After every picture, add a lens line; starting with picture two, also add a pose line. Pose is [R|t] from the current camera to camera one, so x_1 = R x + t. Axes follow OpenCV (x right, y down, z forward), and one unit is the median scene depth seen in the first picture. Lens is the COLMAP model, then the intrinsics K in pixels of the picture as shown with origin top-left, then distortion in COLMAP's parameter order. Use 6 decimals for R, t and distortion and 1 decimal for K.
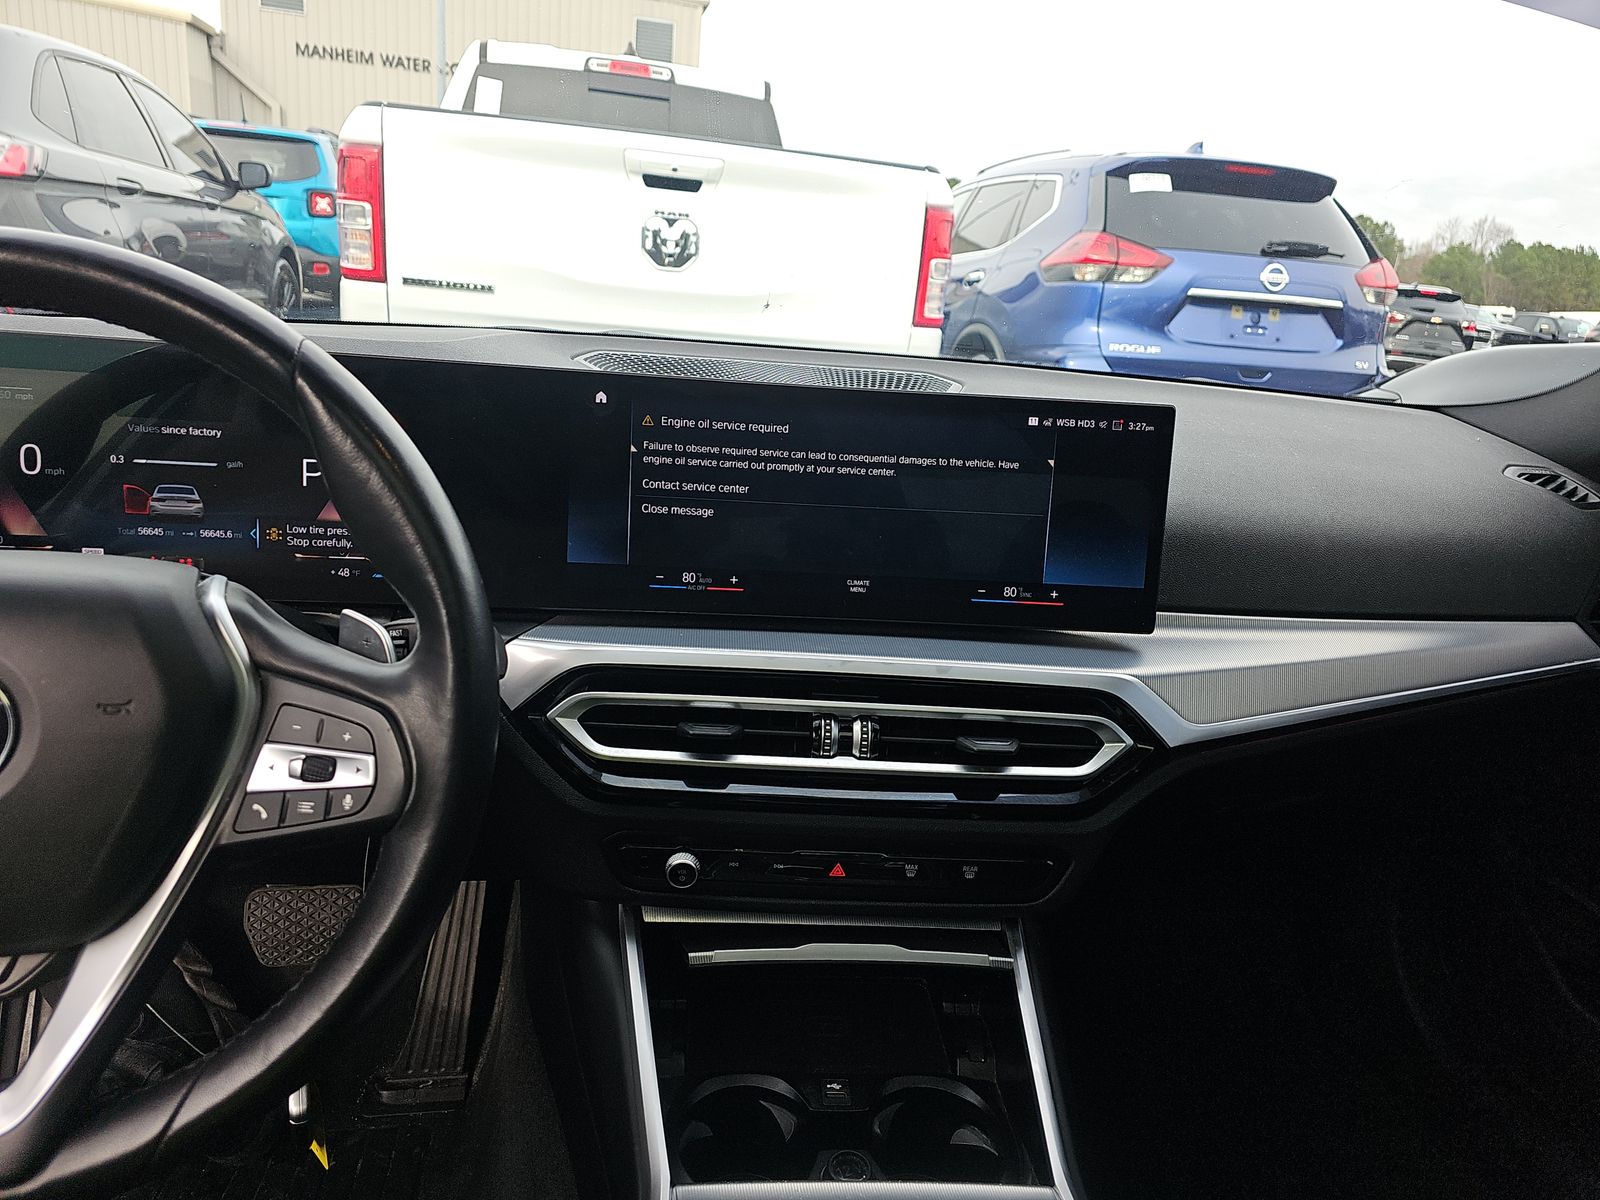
lens RADIAL K [[1032.4, 0, 808.4], [0, 1032.4, 596.6], [0, 0, 1]] dist [0.062126, -0.061733]
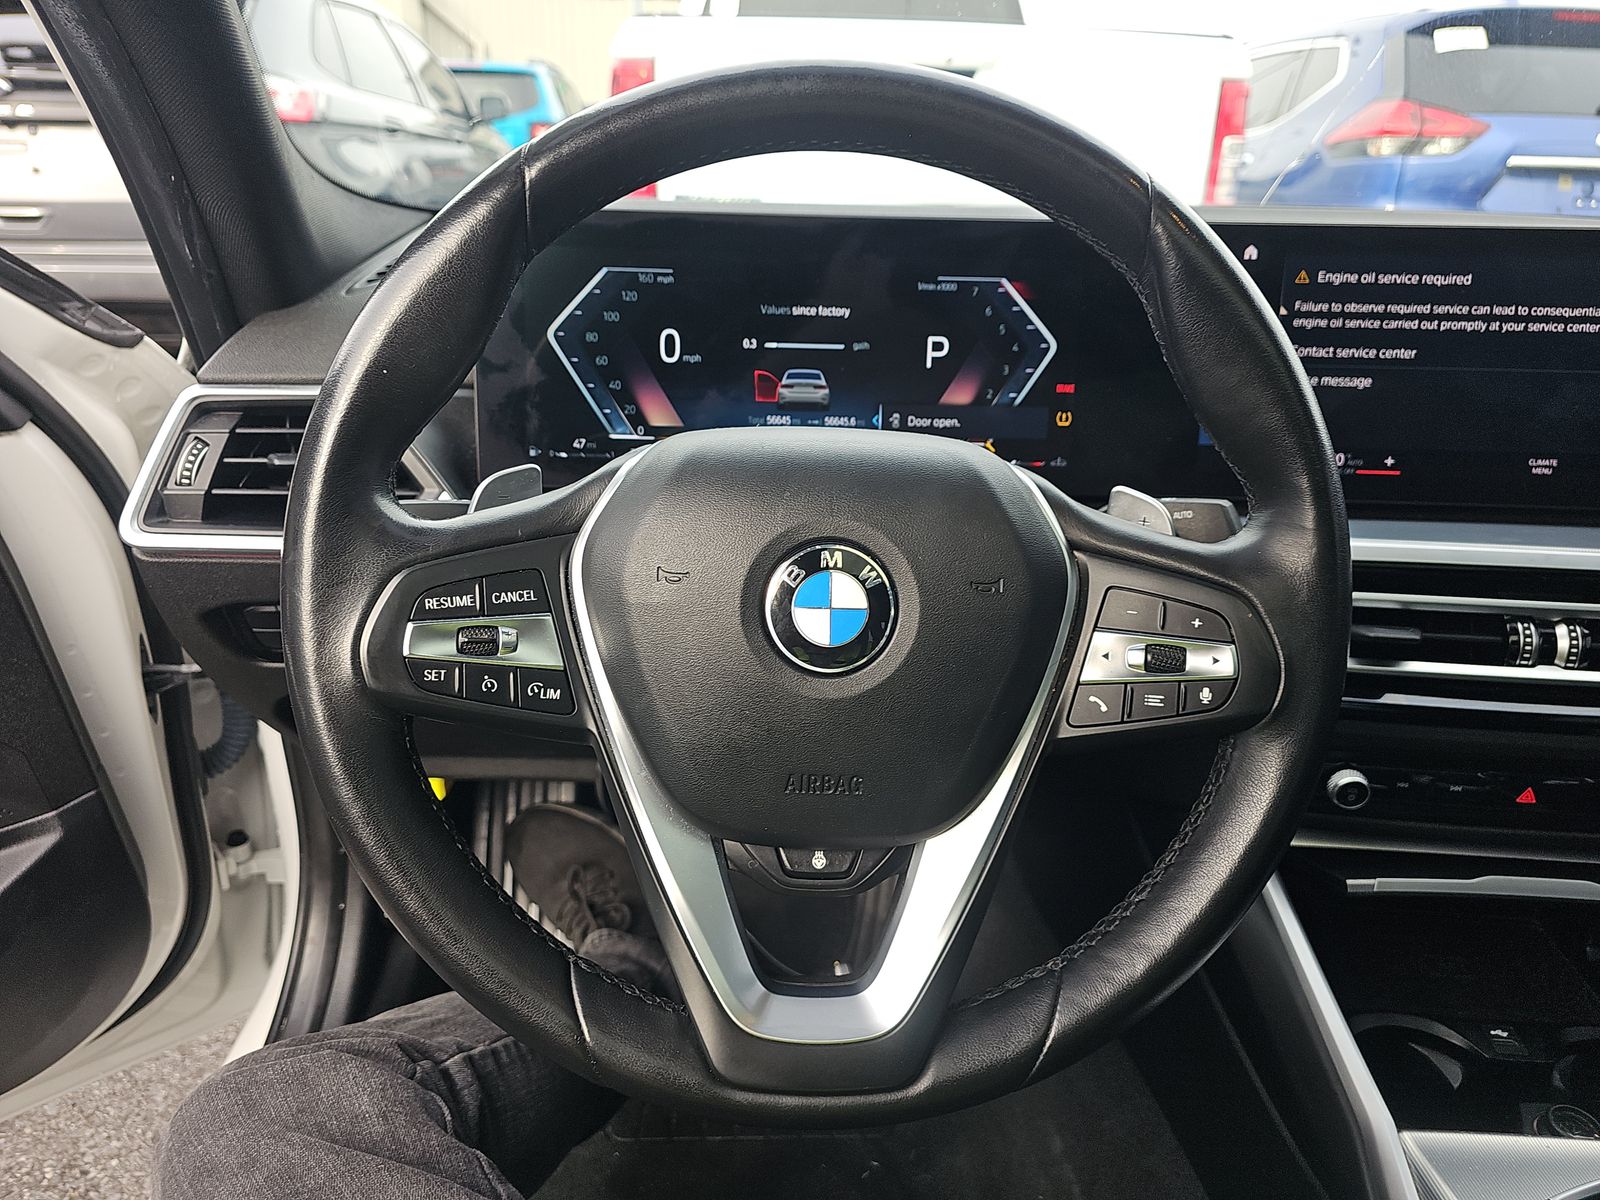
lens RADIAL K [[1032.4, 0, 808.4], [0, 1032.4, 596.6], [0, 0, 1]] dist [0.062126, -0.061733]
pose [[0.985596, 0.003763, -0.169075, -0.410110], [0.008409, 0.997425, 0.071220, 0.030618], [0.168908, -0.071616, 0.983027, 0.051431]]
